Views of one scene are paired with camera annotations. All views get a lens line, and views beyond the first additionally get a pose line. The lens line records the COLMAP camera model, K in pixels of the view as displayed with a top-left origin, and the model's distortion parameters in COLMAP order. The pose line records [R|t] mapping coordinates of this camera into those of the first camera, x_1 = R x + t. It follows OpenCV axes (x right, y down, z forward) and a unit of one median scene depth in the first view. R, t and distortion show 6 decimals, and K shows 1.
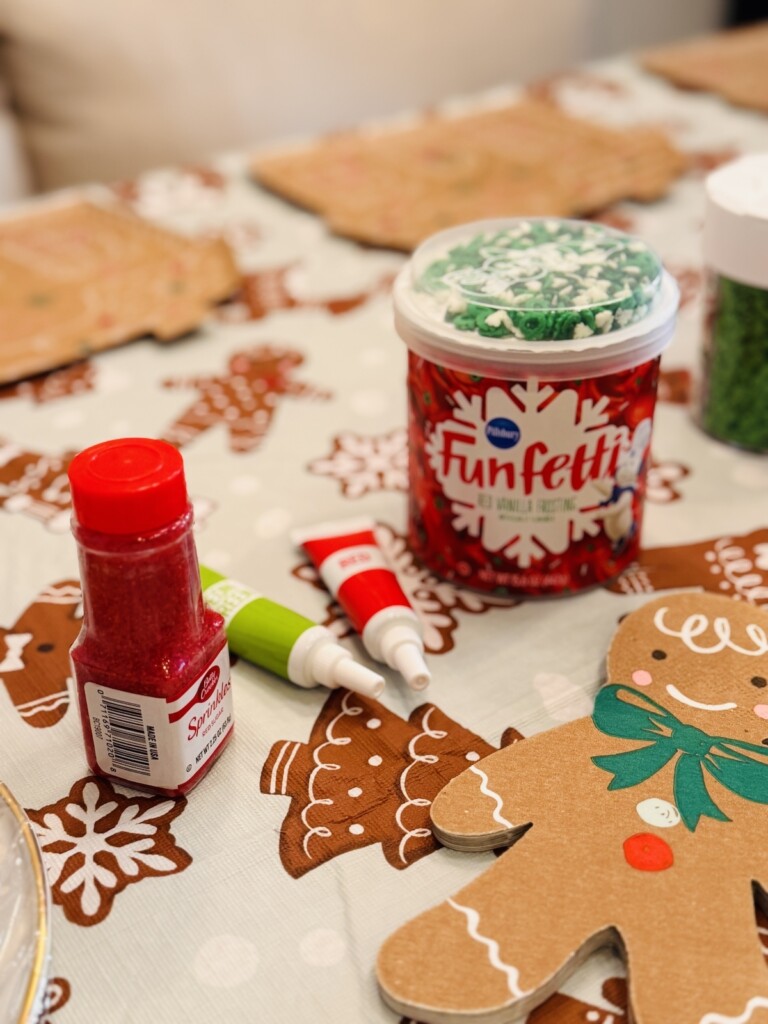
lens RADIAL K [[1344.2, 0, 384.0], [0, 1344.2, 512.0], [0, 0, 1]] dist [0.226955, -0.724354]
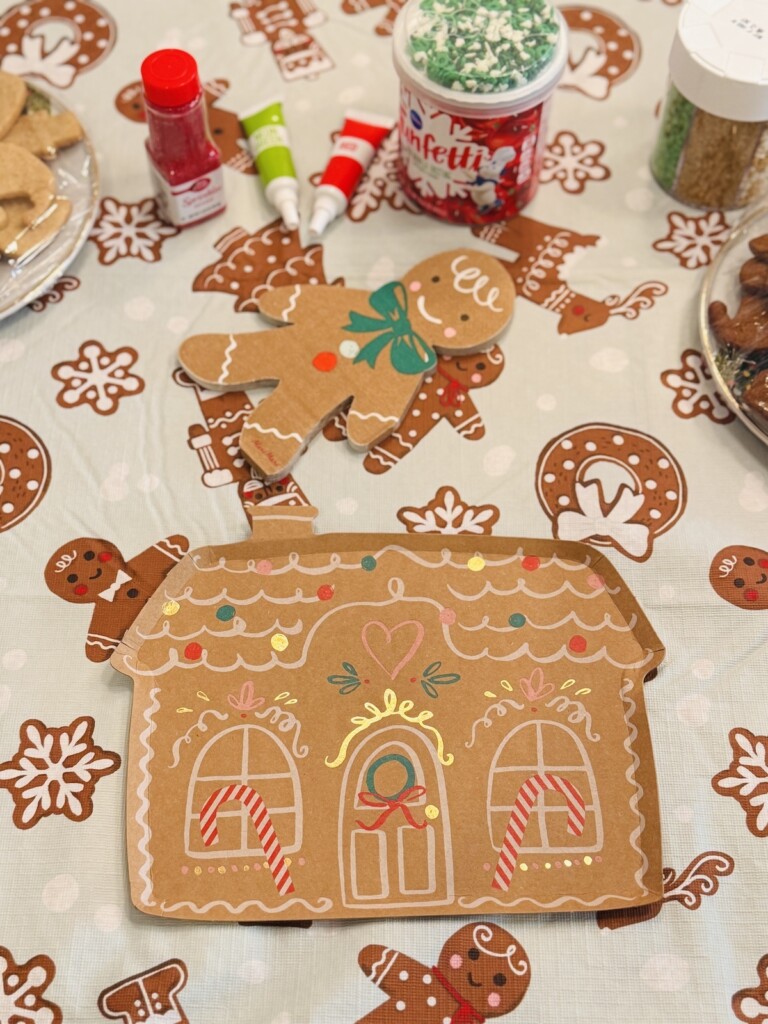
lens RADIAL K [[1344.2, 0, 384.0], [0, 1344.2, 512.0], [0, 0, 1]] dist [0.226955, -0.724354]
pose [[0.812636, 0.513951, -0.274730, 0.771561], [-0.325597, 0.791387, 0.517391, -0.536080], [0.483332, -0.330999, 0.810450, -0.561472]]
